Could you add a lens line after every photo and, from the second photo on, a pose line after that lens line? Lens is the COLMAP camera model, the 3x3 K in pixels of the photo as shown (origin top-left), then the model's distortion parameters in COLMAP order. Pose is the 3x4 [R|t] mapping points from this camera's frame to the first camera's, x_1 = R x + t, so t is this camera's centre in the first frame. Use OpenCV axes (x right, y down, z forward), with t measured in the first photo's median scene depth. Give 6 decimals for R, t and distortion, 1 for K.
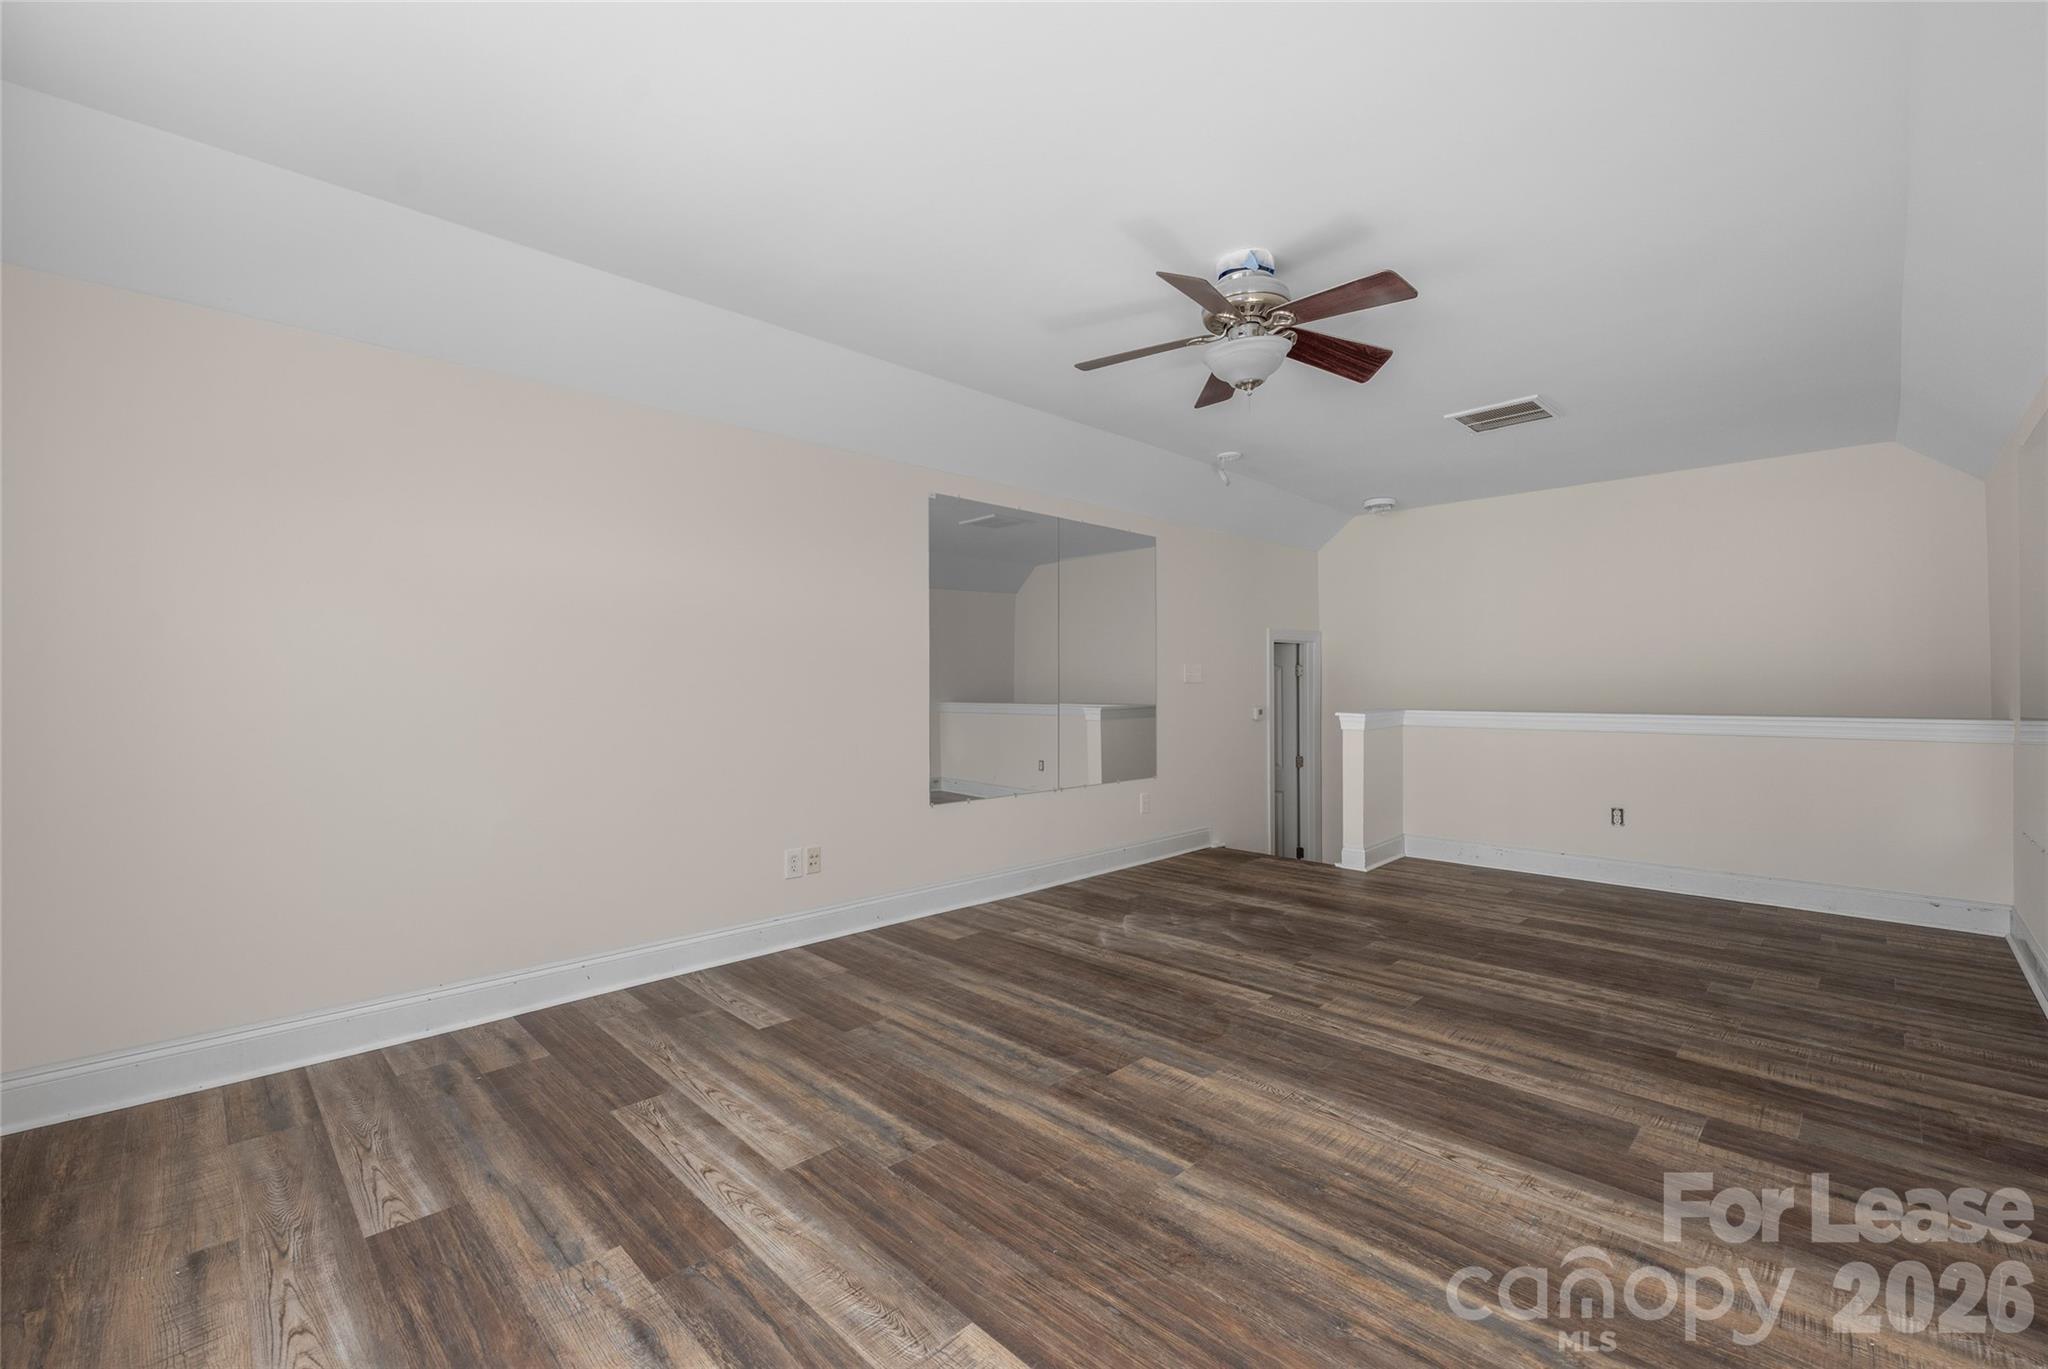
lens RADIAL K [[842.7, 0, 1019.6], [0, 842.7, 691.4], [0, 0, 1]] dist [-0.007142, 0.000551]
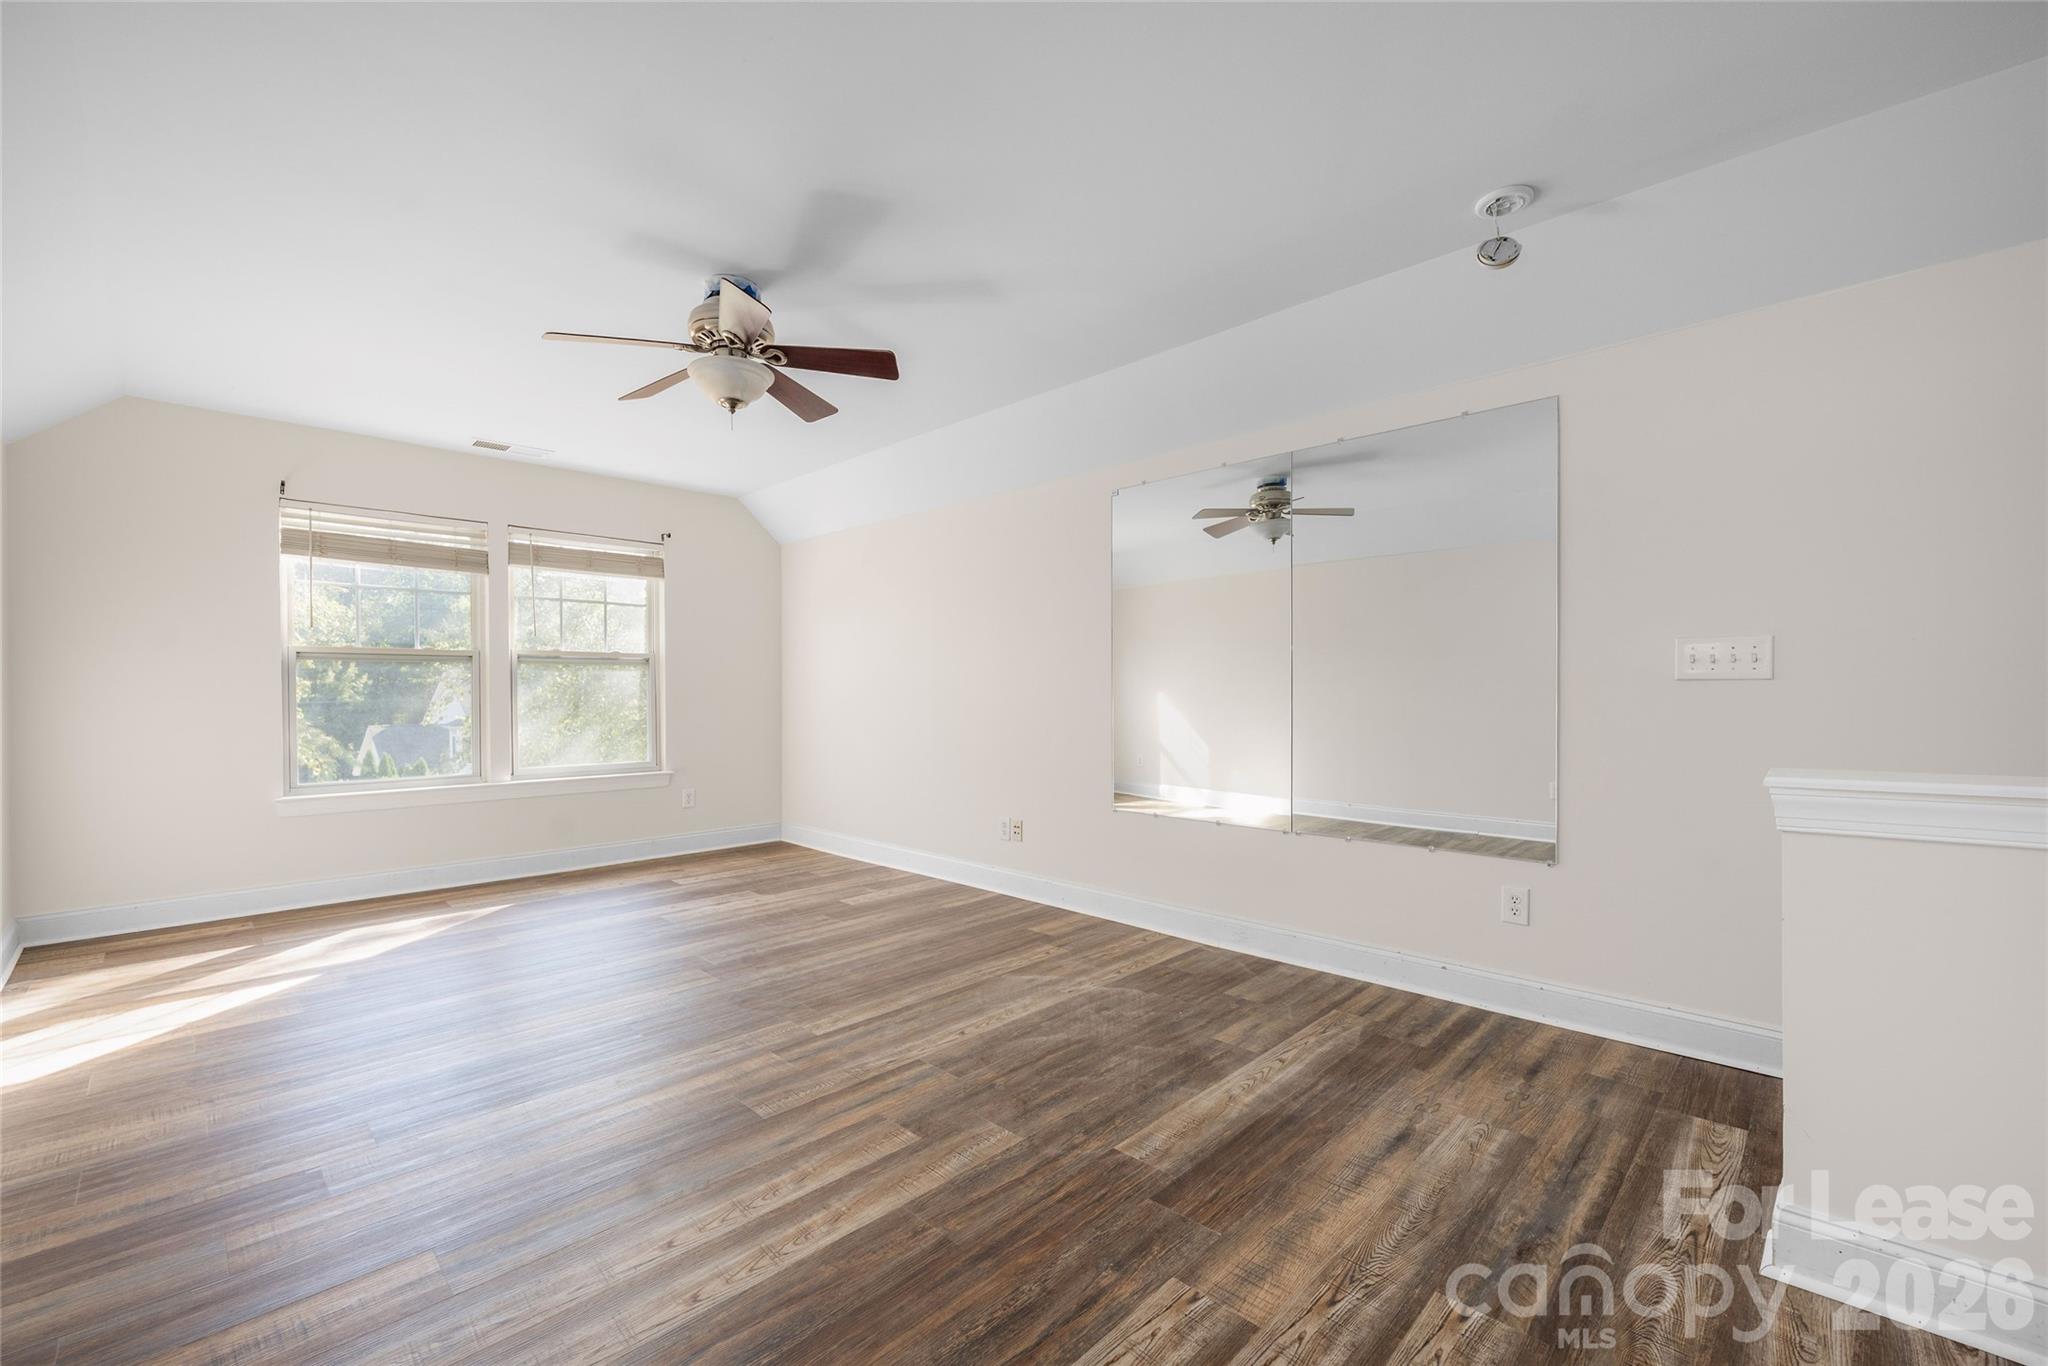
lens RADIAL K [[842.7, 0, 1023.5], [0, 842.7, 688.5], [0, 0, 1]] dist [-0.007142, 0.000551]
pose [[0.022391, -0.000214, -0.999749, 1.120111], [0.000073, 1.000000, -0.000213, -0.006506], [0.999749, -0.000068, 0.022391, 1.118283]]
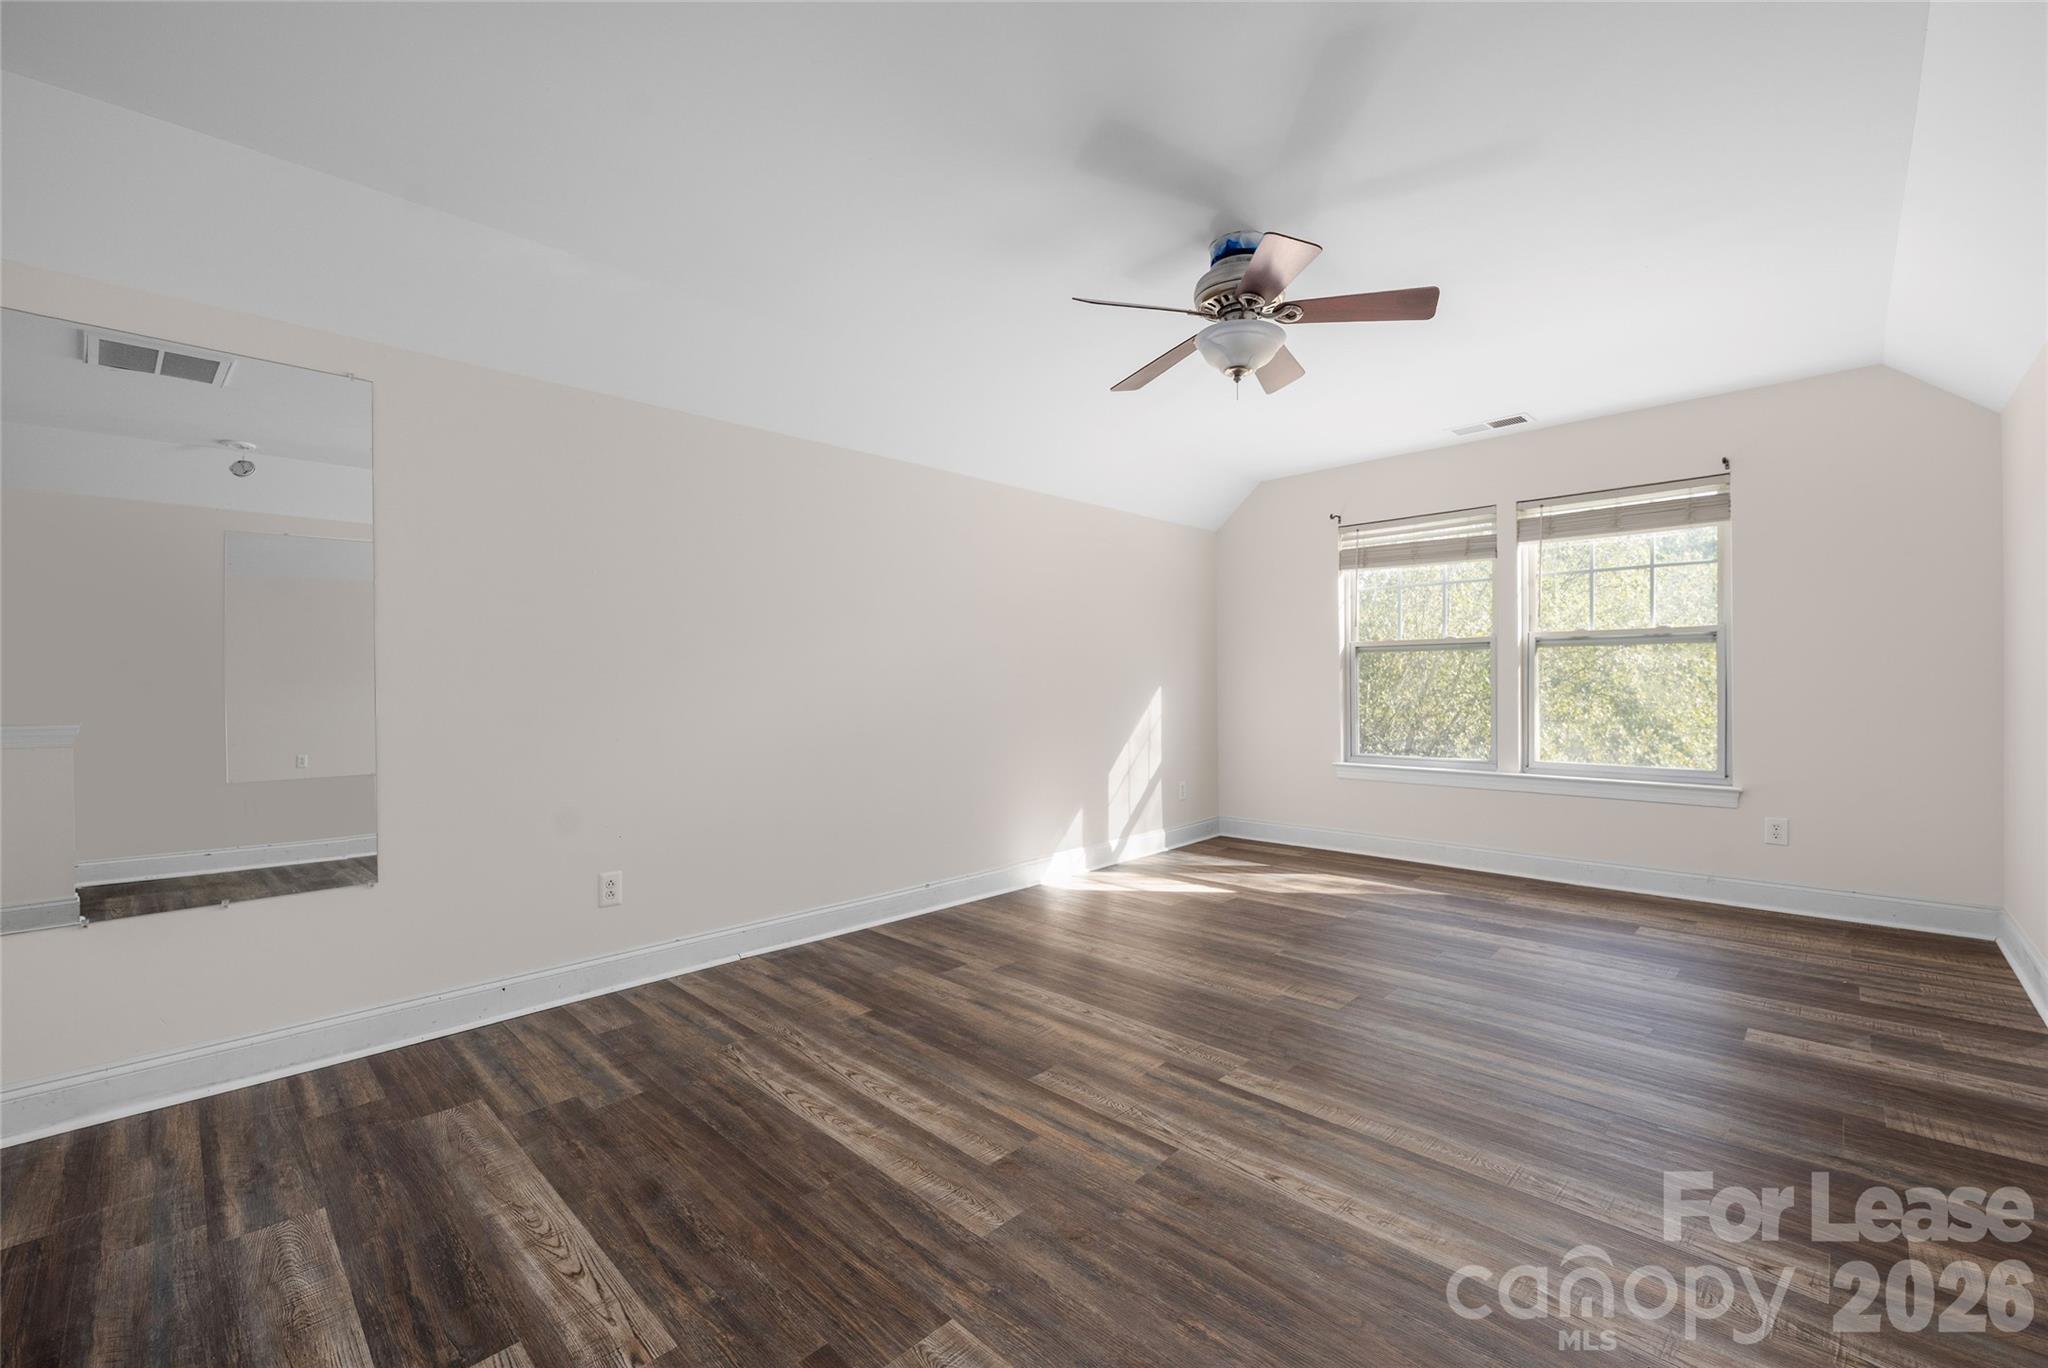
lens RADIAL K [[842.7, 0, 1015.4], [0, 842.7, 691.0], [0, 0, 1]] dist [-0.007142, 0.000551]
pose [[-0.999774, 0.012664, -0.017062, 0.463659], [0.012438, 0.999834, 0.013289, -0.008981], [0.017227, 0.013073, -0.999766, 1.649108]]
